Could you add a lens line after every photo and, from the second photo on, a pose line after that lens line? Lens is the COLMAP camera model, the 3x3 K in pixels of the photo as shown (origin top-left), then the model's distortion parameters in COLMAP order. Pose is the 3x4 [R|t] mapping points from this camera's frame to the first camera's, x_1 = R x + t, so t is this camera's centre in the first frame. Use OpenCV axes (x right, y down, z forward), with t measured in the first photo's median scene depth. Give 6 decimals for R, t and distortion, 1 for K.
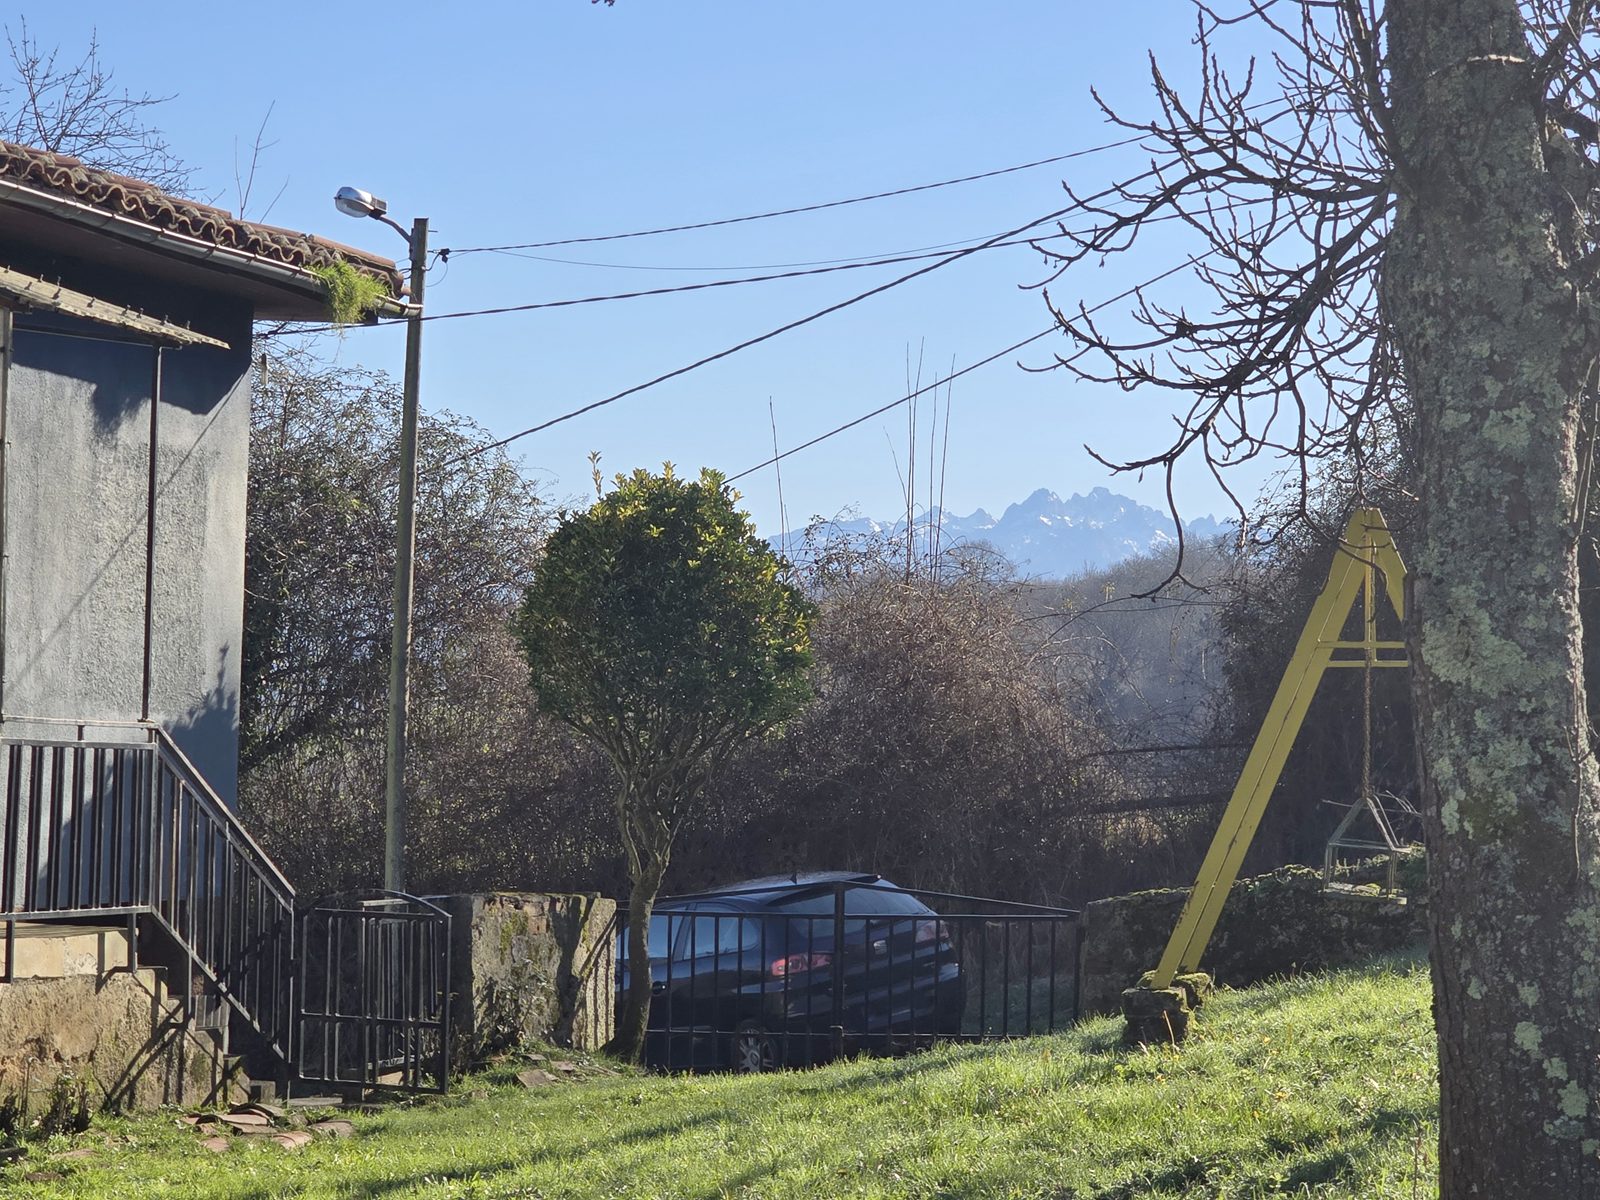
lens RADIAL K [[4498.8, 0, 800.6], [0, 4498.8, 599.7], [0, 0, 1]] dist [-0.112951, 0.314979]
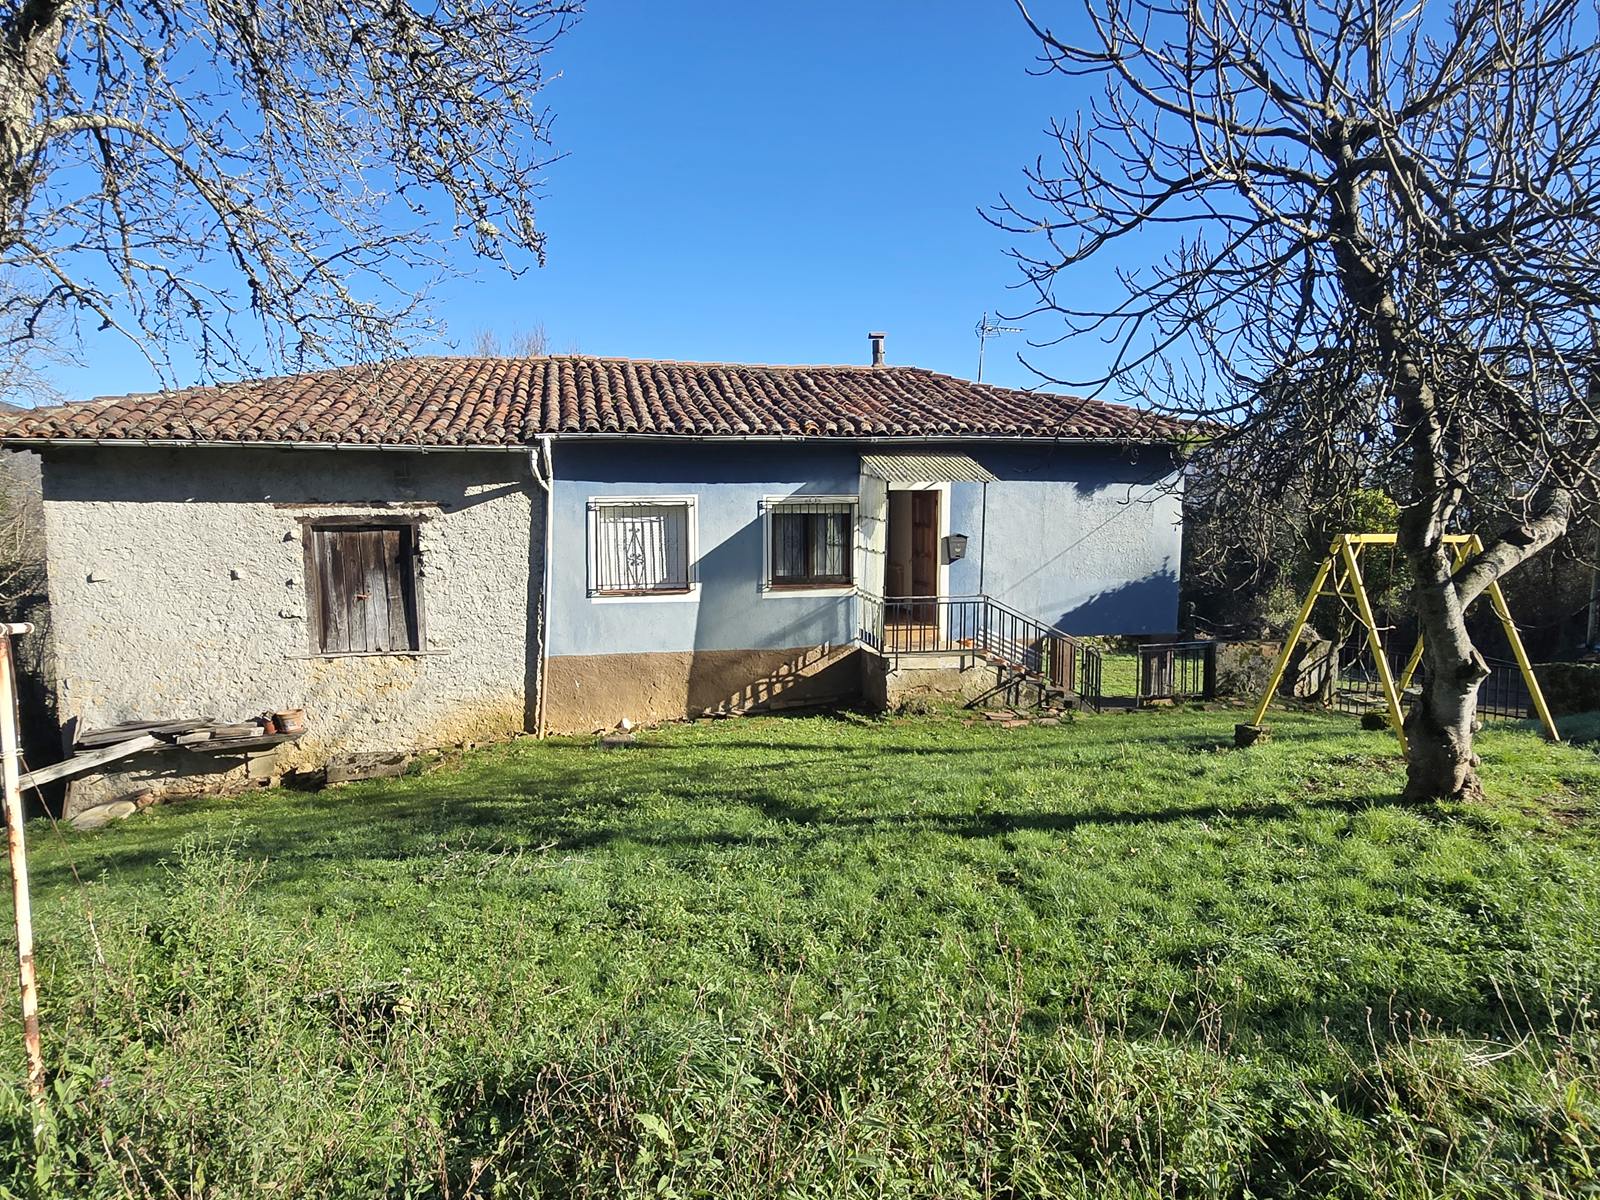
lens RADIAL K [[1017.0, 0, 795.5], [0, 1017.0, 605.0], [0, 0, 1]] dist [0.005004, 0.000475]
pose [[0.479318, 0.063055, -0.875373, 0.403451], [0.045732, 0.994266, 0.096661, -0.039753], [0.876449, -0.086364, 0.473686, 0.451170]]
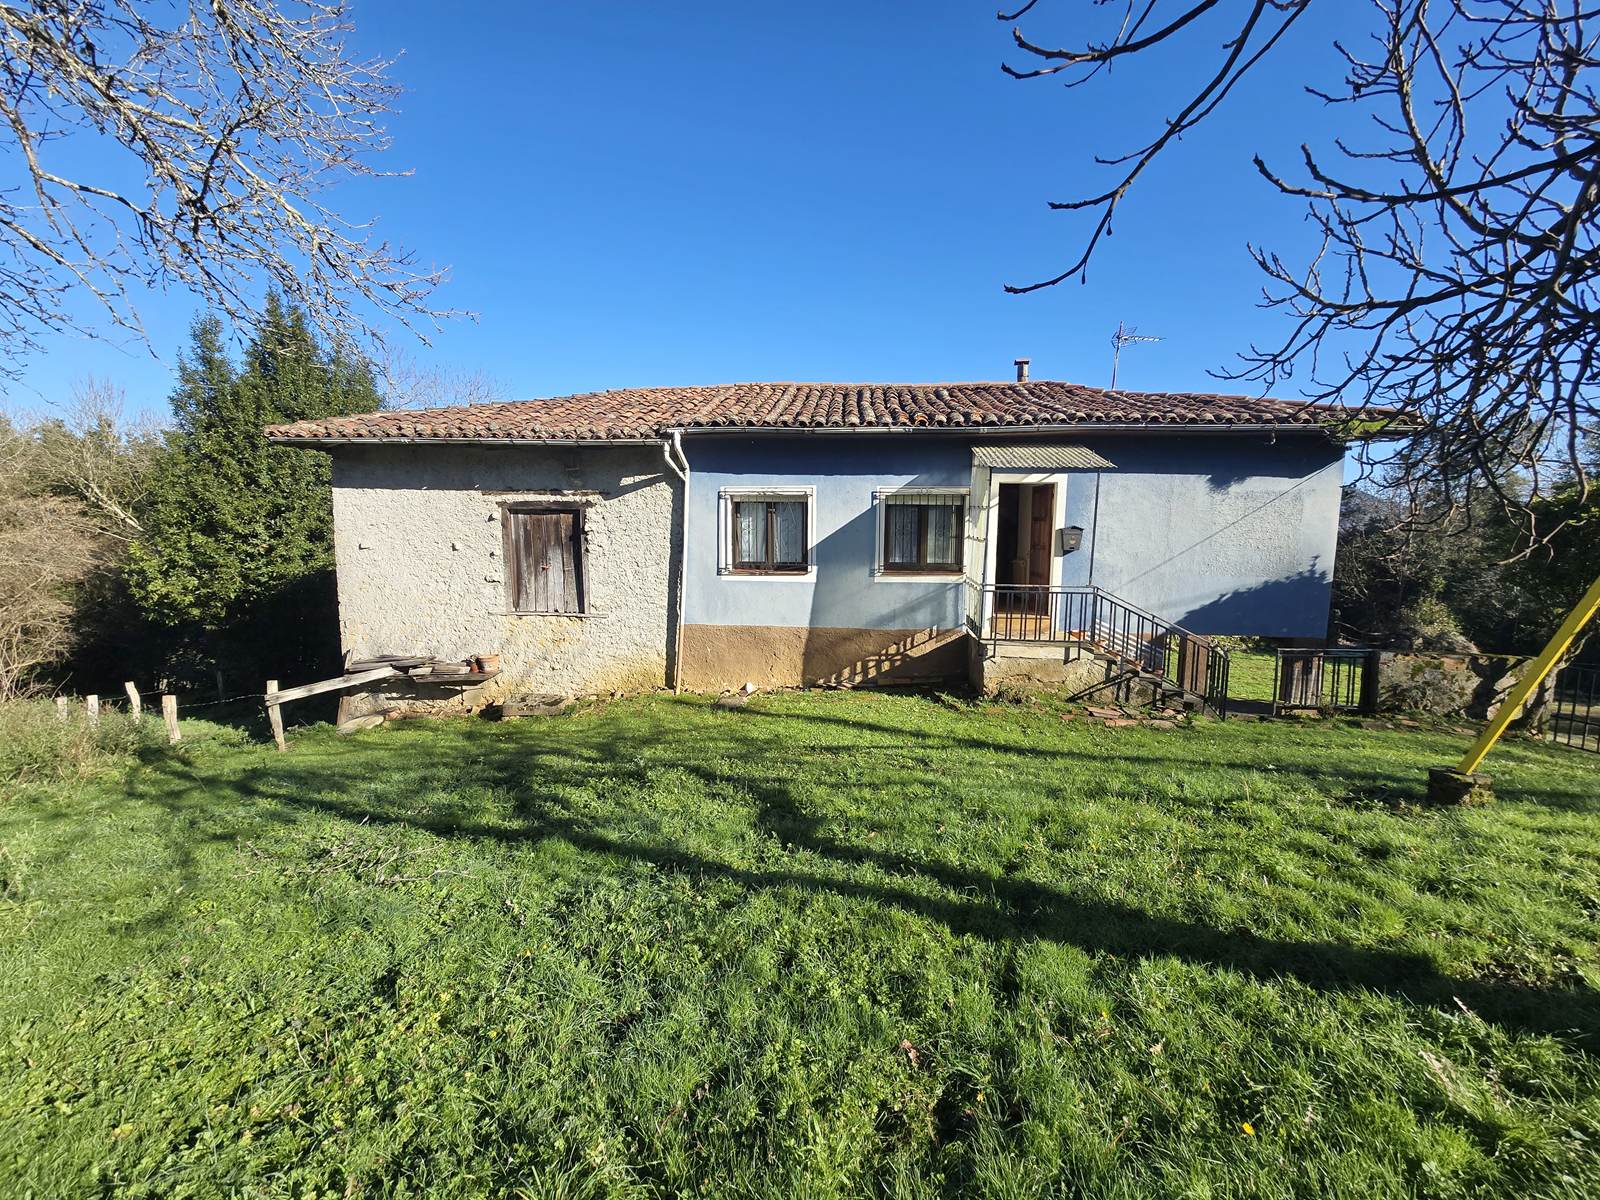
lens RADIAL K [[660.8, 0, 797.3], [0, 660.8, 593.3], [0, 0, 1]] dist [0.000235, -0.000273]
pose [[0.191912, 0.071727, -0.978788, 0.251118], [0.028814, 0.996484, 0.078673, -0.009572], [0.980989, -0.043301, 0.189170, 0.614388]]
